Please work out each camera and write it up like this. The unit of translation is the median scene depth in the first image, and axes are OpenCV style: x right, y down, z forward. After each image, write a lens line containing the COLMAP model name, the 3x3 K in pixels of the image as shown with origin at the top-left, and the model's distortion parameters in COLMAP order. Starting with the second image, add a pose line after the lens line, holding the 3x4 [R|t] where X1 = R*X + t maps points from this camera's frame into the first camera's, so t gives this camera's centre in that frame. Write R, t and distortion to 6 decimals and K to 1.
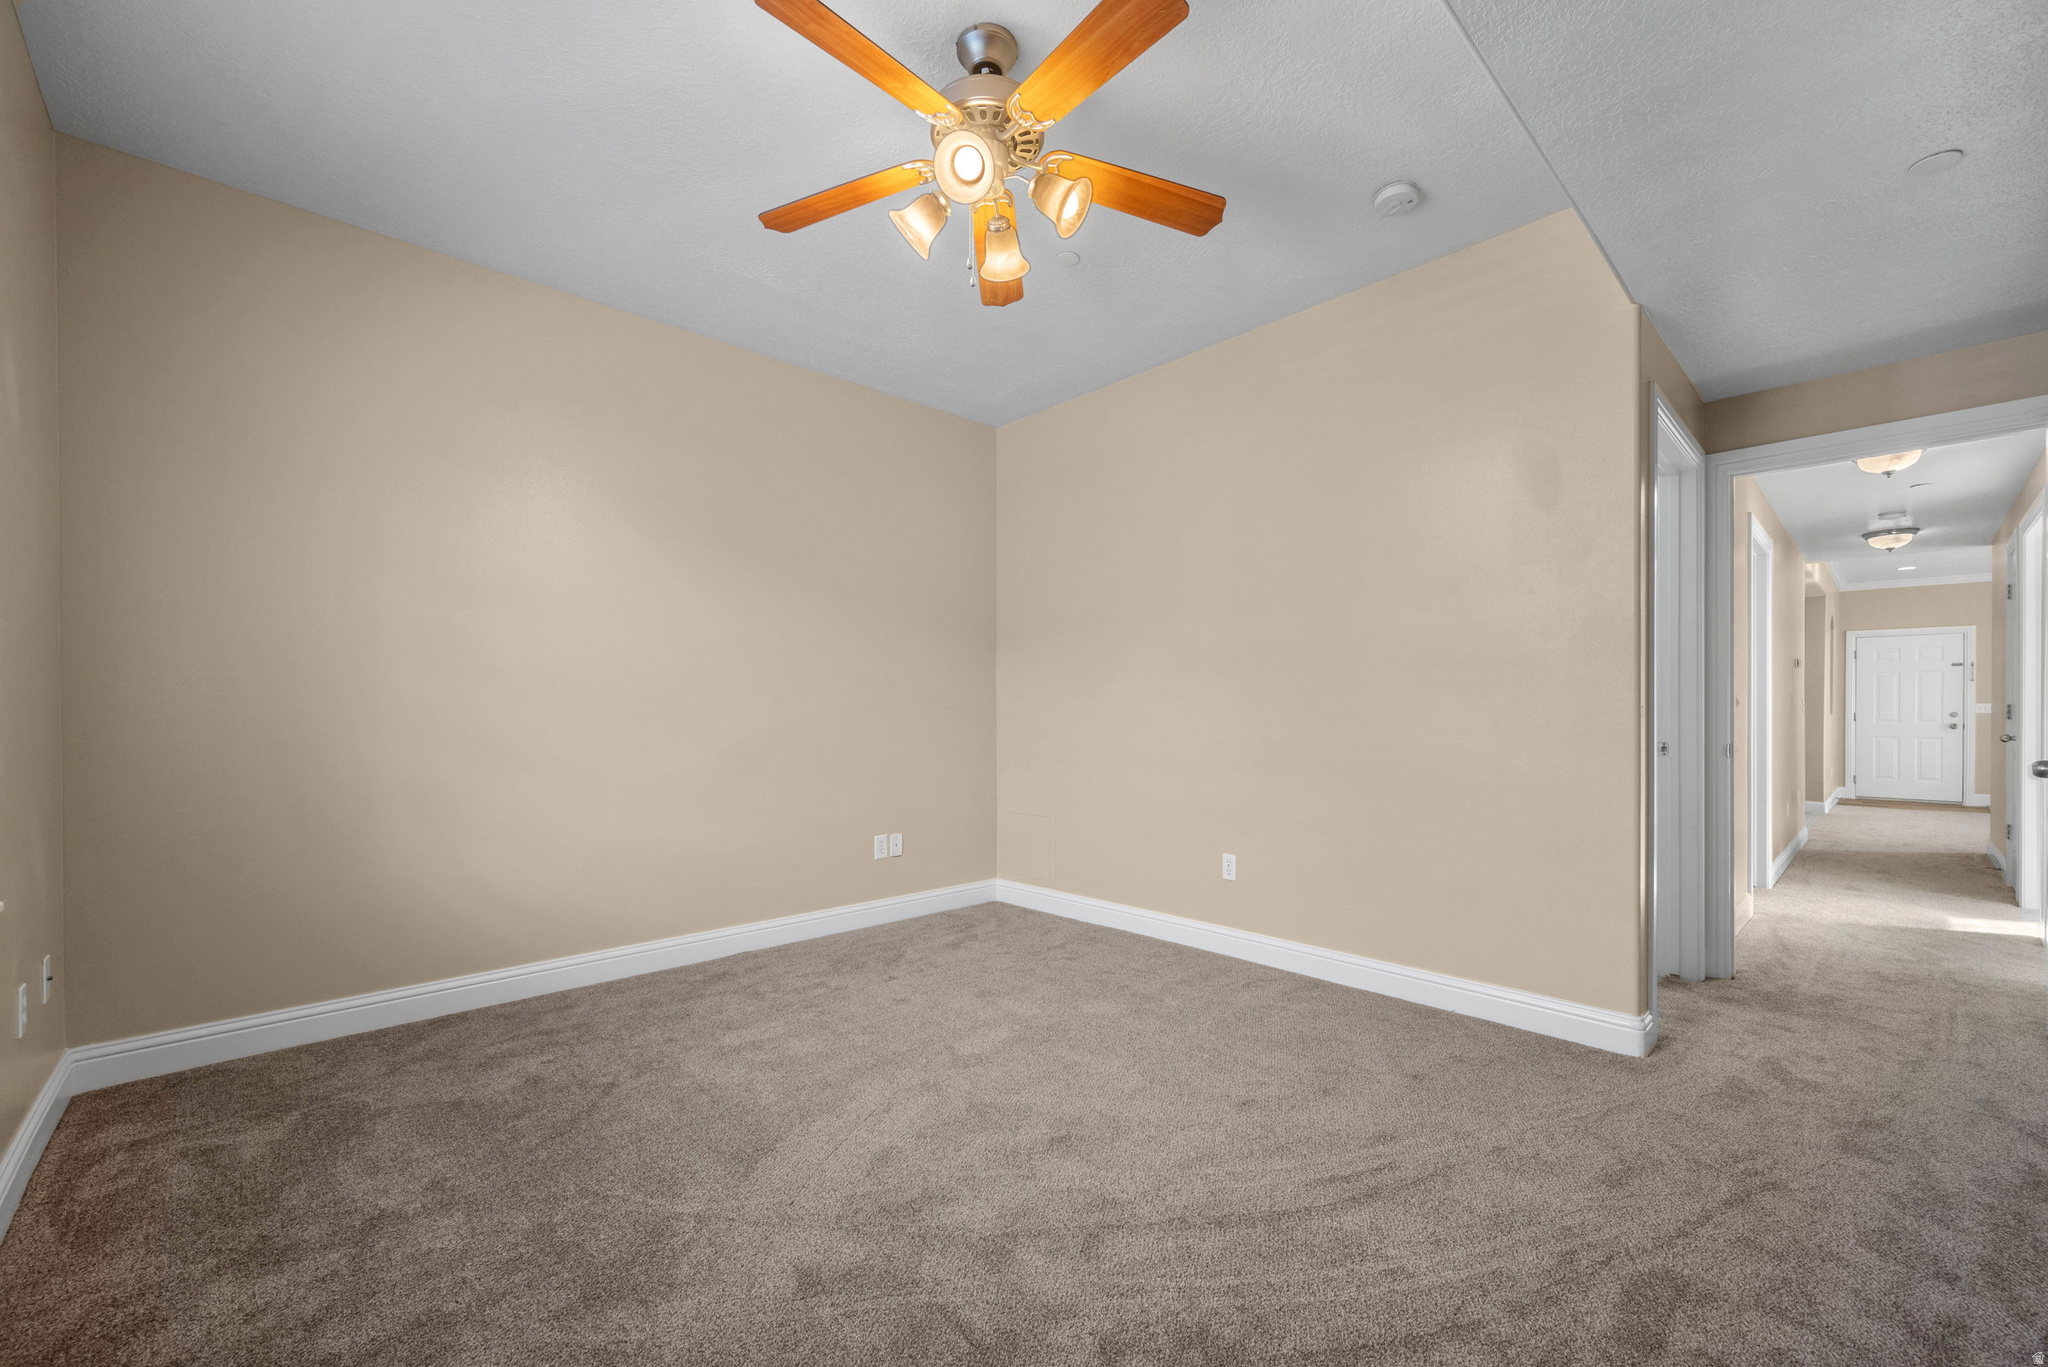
lens RADIAL K [[825.2, 0, 1027.7], [0, 825.2, 717.5], [0, 0, 1]] dist [-0.000116, 0.000002]
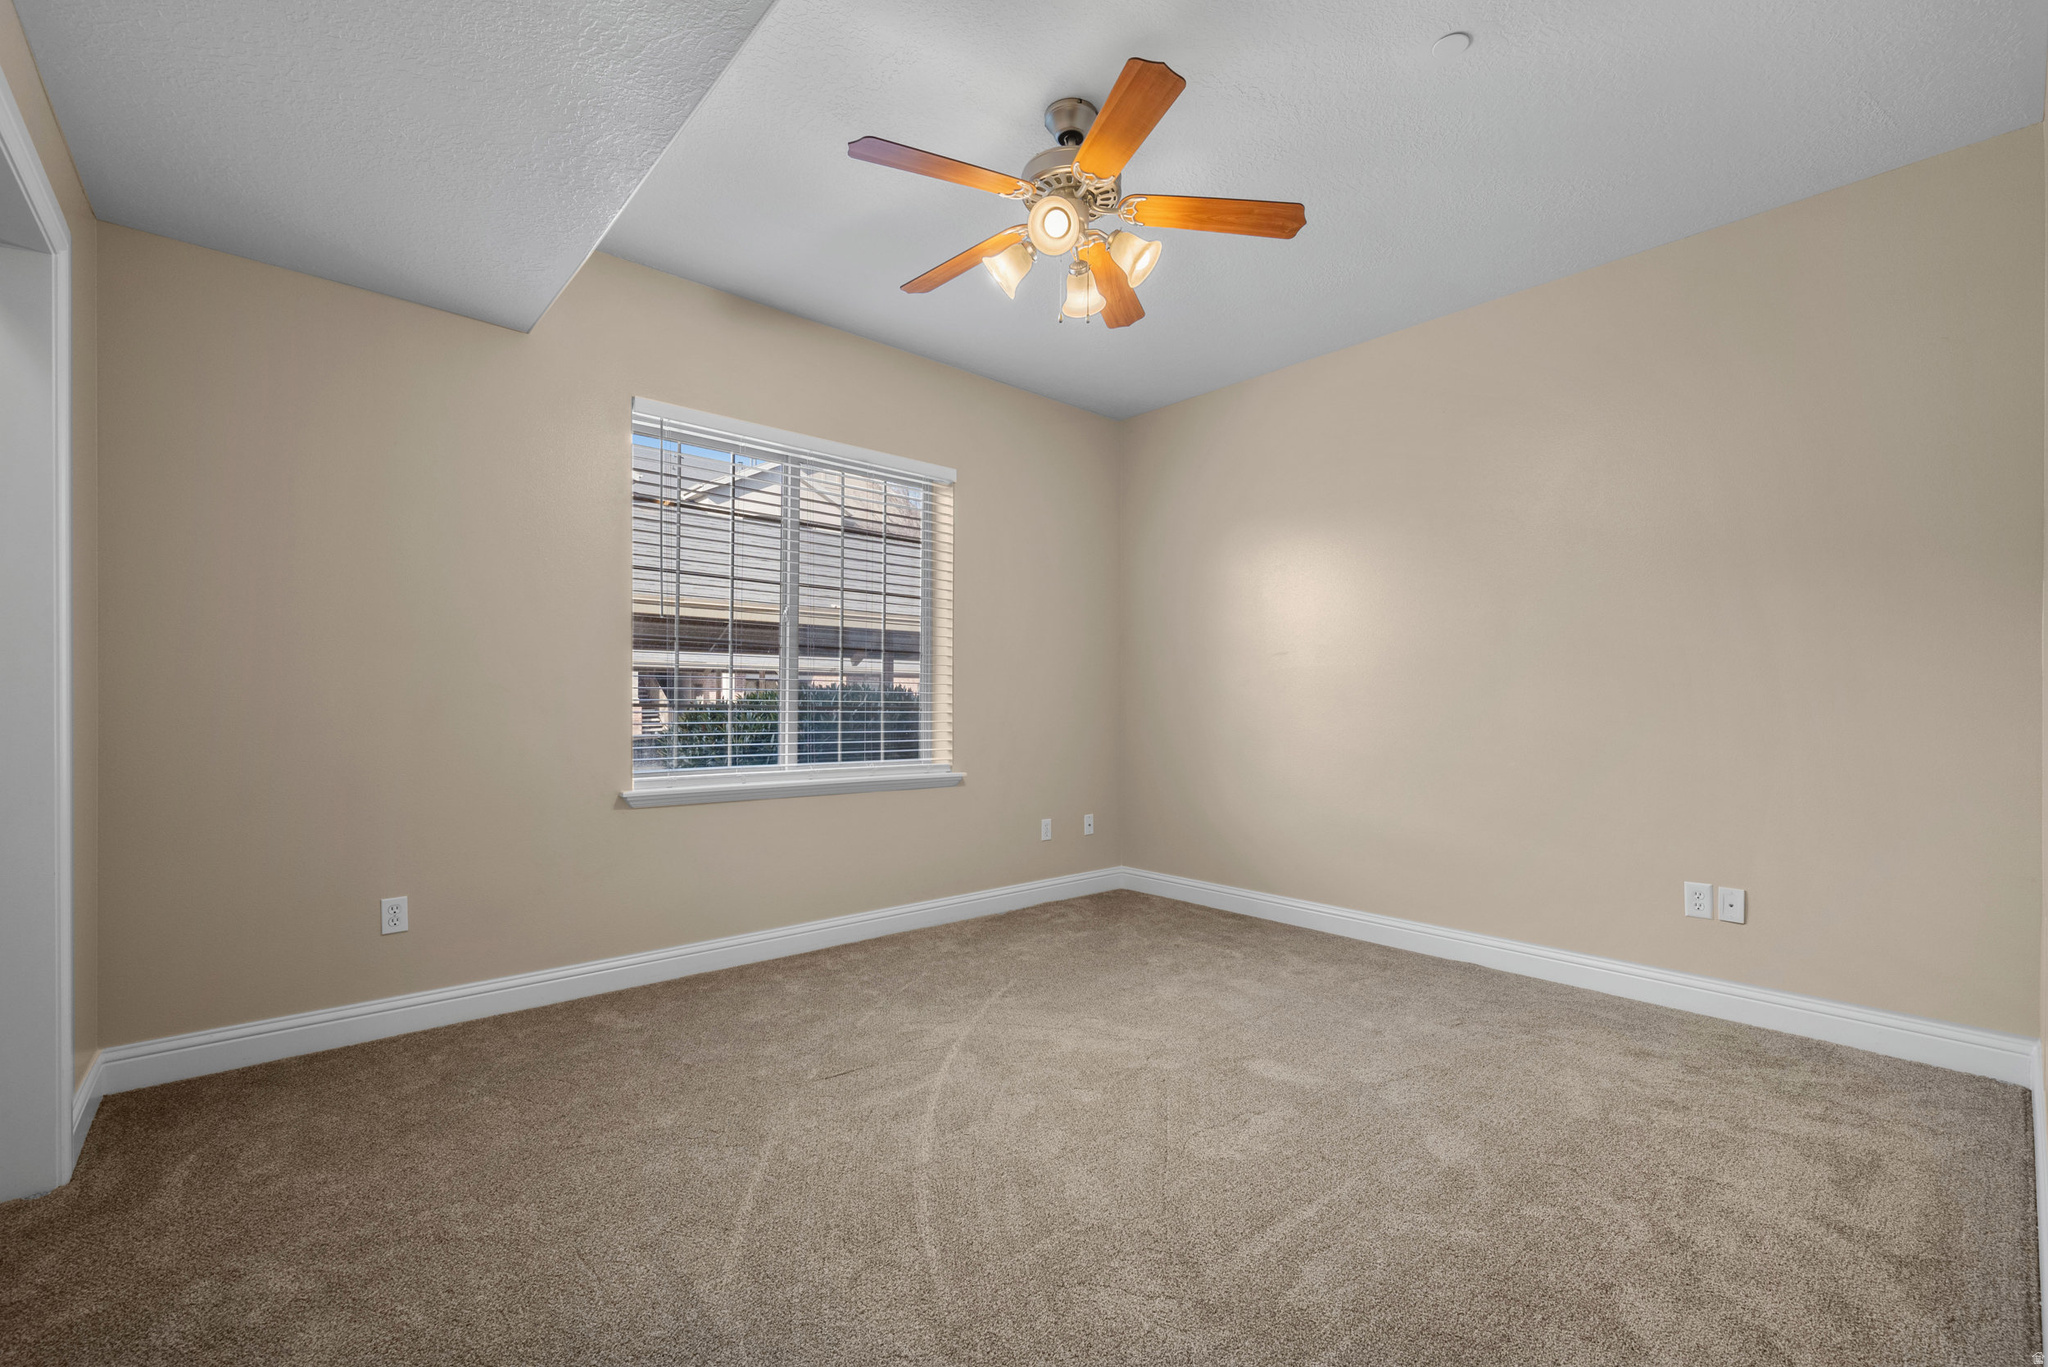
lens RADIAL K [[864.2, 0, 1024.0], [0, 864.2, 683.5], [0, 0, 1]] dist [-0.000029, 0.000032]
pose [[-0.025434, -0.014877, -0.999566, 0.867729], [-0.007563, 0.999864, -0.014689, -0.010435], [0.999648, 0.007186, -0.025543, 0.725411]]
